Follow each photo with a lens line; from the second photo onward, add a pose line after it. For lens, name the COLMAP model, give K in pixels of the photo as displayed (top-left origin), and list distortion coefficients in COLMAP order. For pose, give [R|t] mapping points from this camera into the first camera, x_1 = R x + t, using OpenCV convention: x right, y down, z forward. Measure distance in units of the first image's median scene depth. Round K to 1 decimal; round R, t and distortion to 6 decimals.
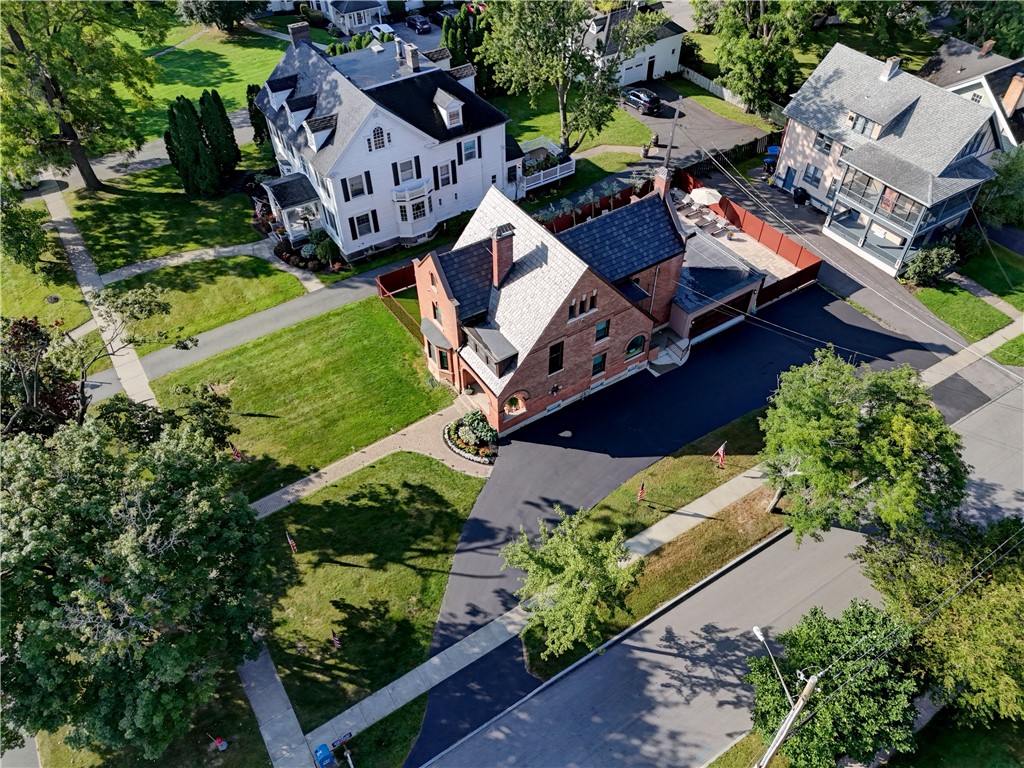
lens RADIAL K [[753.1, 0, 518.3], [0, 753.1, 379.2], [0, 0, 1]] dist [0.039357, -0.003641]
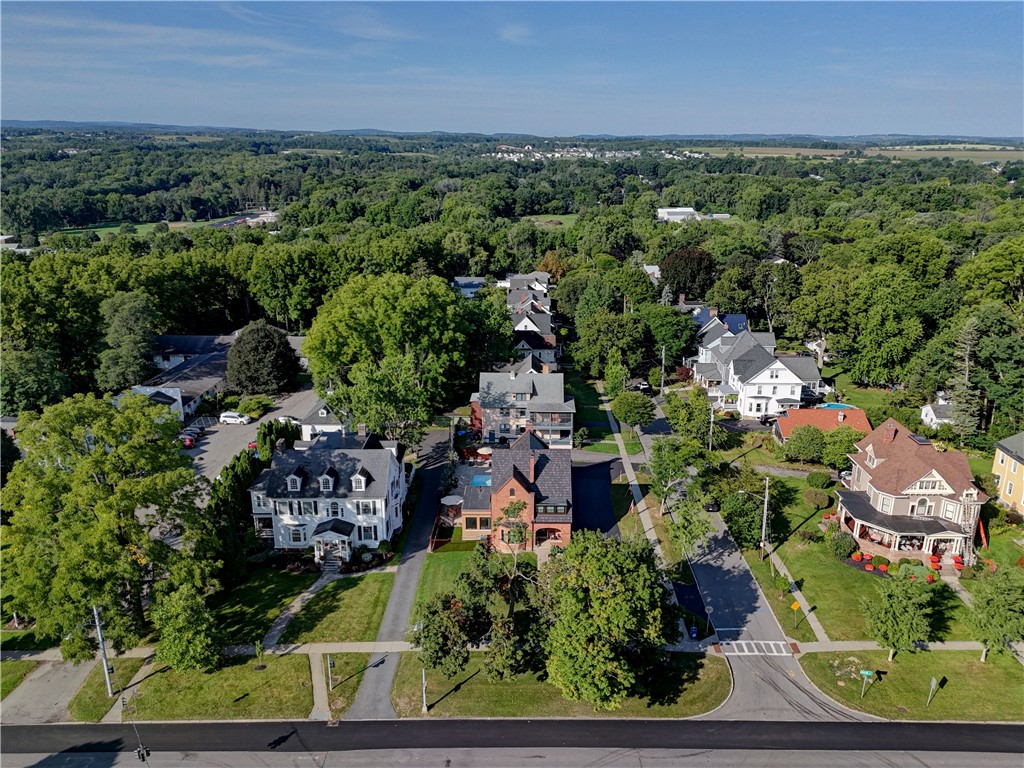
lens RADIAL K [[753.1, 0, 518.3], [0, 753.1, 379.2], [0, 0, 1]] dist [0.039357, -0.003641]
pose [[0.557945, -0.241527, 0.793953, -1.254886], [0.587444, 0.790715, -0.172281, -0.013119], [-0.586180, 0.562526, 0.583059, -0.263738]]
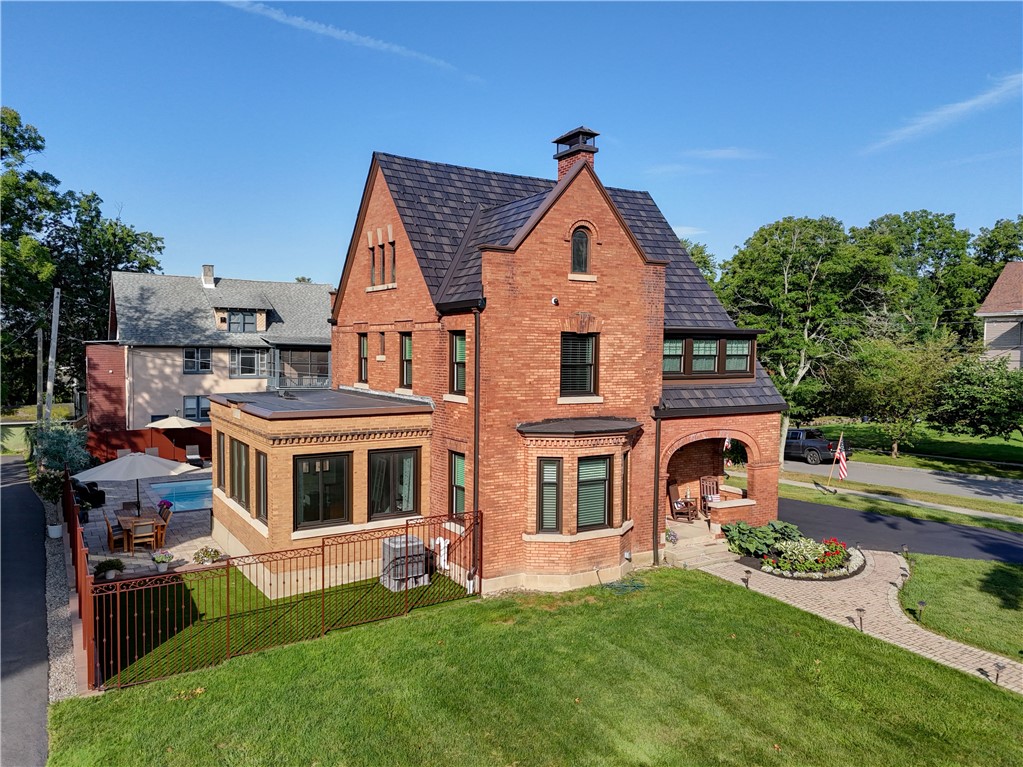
lens RADIAL K [[788.5, 0, 511.5], [0, 788.5, 383.5], [0, 0, 1]] dist [0.049635, 0.000599]
pose [[0.045616, -0.042608, 0.998050, -0.402774], [0.703523, 0.710670, -0.001815, -0.082819], [-0.709207, 0.702234, 0.062393, 0.811362]]
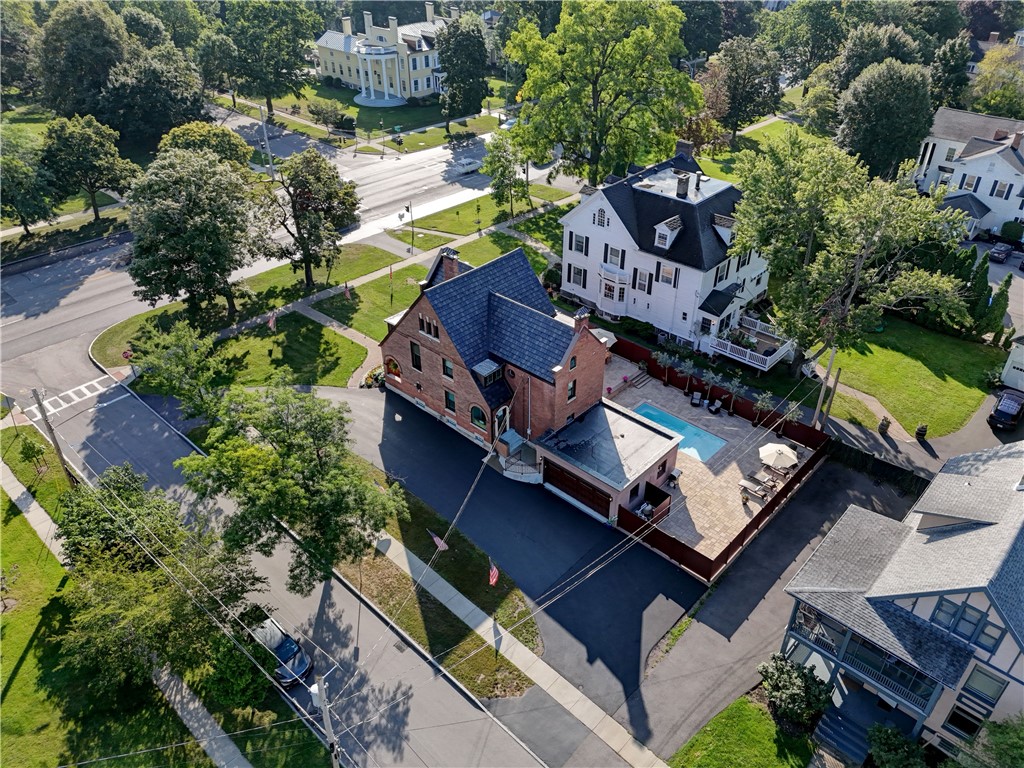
lens RADIAL K [[753.1, 0, 518.3], [0, 753.1, 379.2], [0, 0, 1]] dist [0.039357, -0.003641]
pose [[0.246821, 0.547836, -0.799347, 0.861224], [-0.689774, 0.678695, 0.252160, -0.337683], [0.680655, 0.489130, 0.545399, 0.345691]]
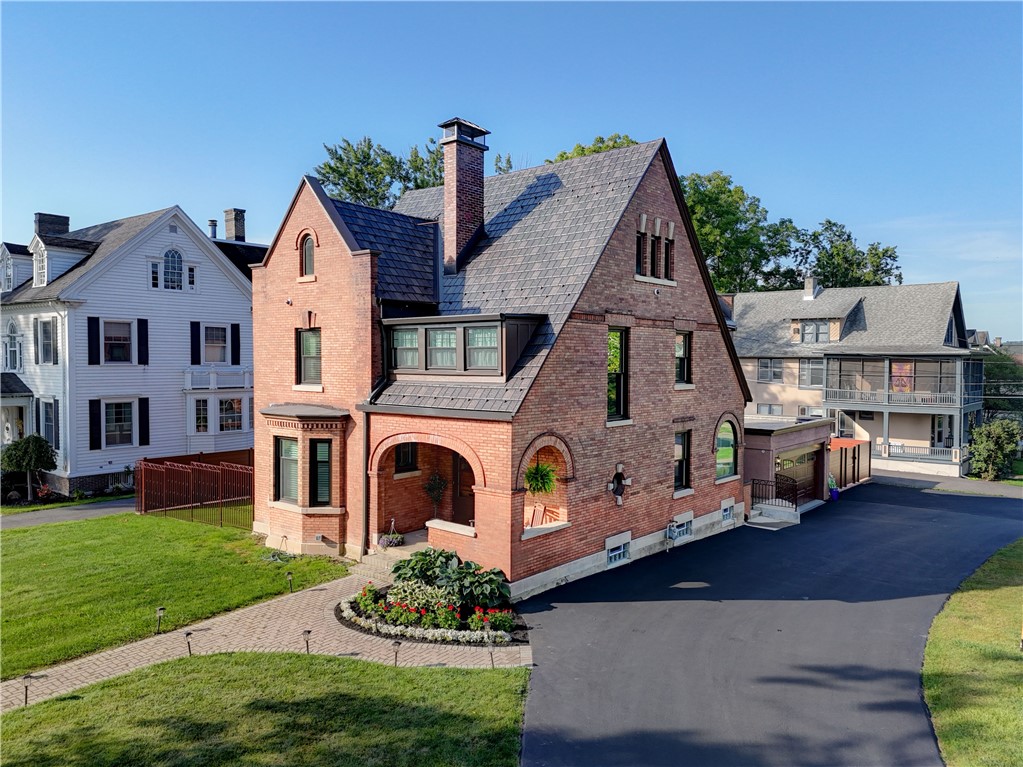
lens RADIAL K [[752.3, 0, 517.8], [0, 752.3, 378.8], [0, 0, 1]] dist [0.039357, -0.003641]
pose [[0.954997, 0.001252, 0.296612, -0.097191], [0.204427, 0.721787, -0.661236, 0.181630], [-0.214919, 0.692114, 0.689048, 0.558869]]
